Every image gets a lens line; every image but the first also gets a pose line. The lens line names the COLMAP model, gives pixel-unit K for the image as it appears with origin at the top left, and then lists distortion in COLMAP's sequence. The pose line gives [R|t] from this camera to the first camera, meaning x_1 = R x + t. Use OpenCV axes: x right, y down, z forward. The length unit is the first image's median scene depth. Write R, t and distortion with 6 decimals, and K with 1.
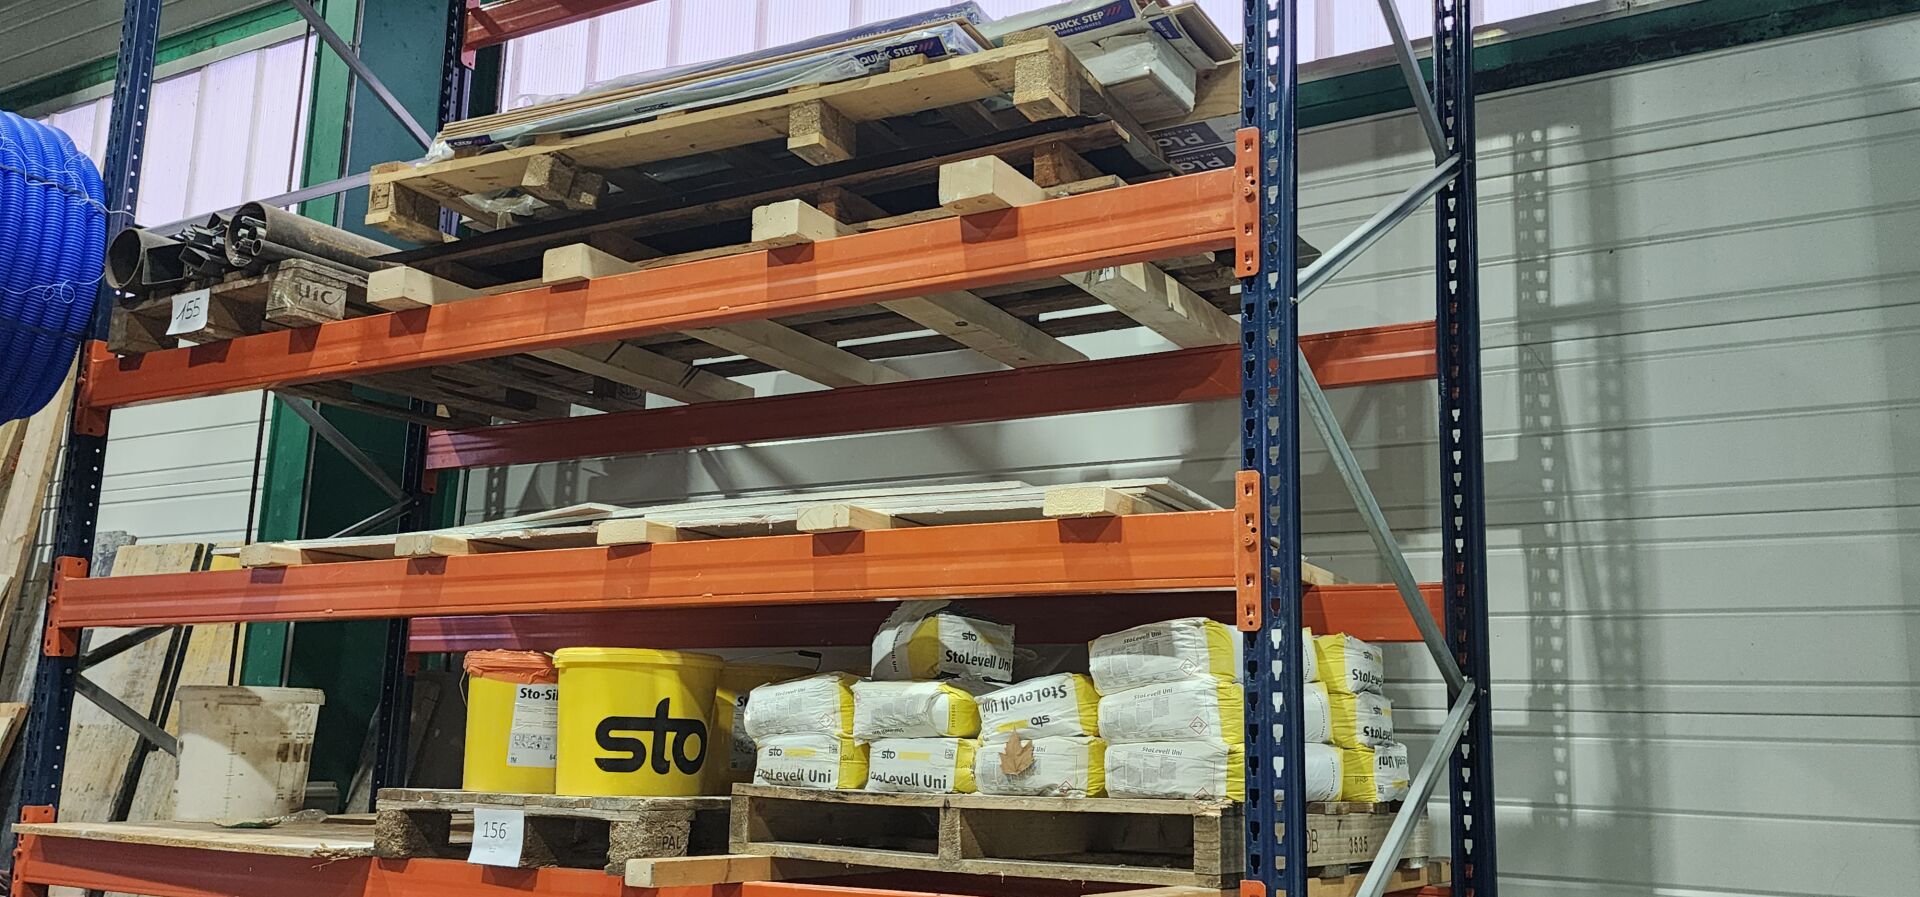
lens RADIAL K [[1632.0, 0, 960.0], [0, 1632.0, 448.5], [0, 0, 1]] dist [0.079256, 0.003010]
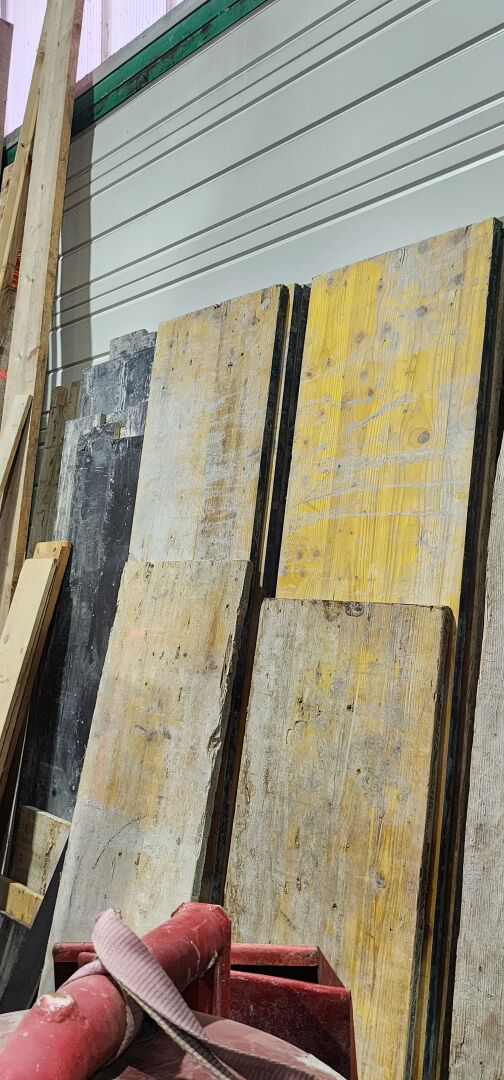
lens RADIAL K [[918.0, 0, 252.0], [0, 918.0, 540.0], [0, 0, 1]] dist [0.079256, 0.003010]
pose [[0.966457, -0.045097, -0.252837, -0.335146], [0.079364, 0.988721, 0.127013, 0.095516], [0.244258, -0.142818, 0.959136, 0.555550]]
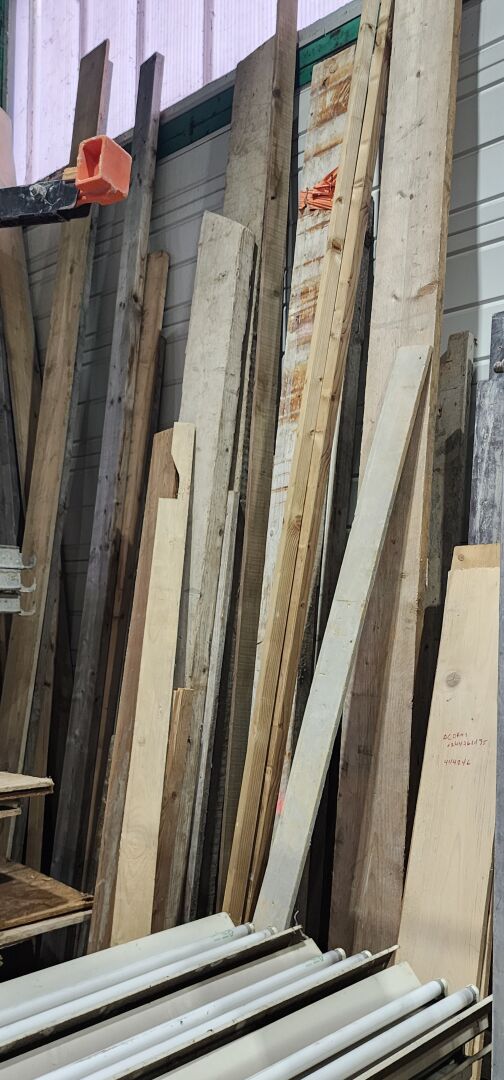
lens RADIAL K [[918.0, 0, 252.0], [0, 918.0, 540.0], [0, 0, 1]] dist [0.079256, 0.003010]
pose [[0.983654, -0.036159, -0.176399, -0.577933], [0.055602, 0.992751, 0.106556, 0.105422], [0.171268, -0.114623, 0.978534, 0.634943]]
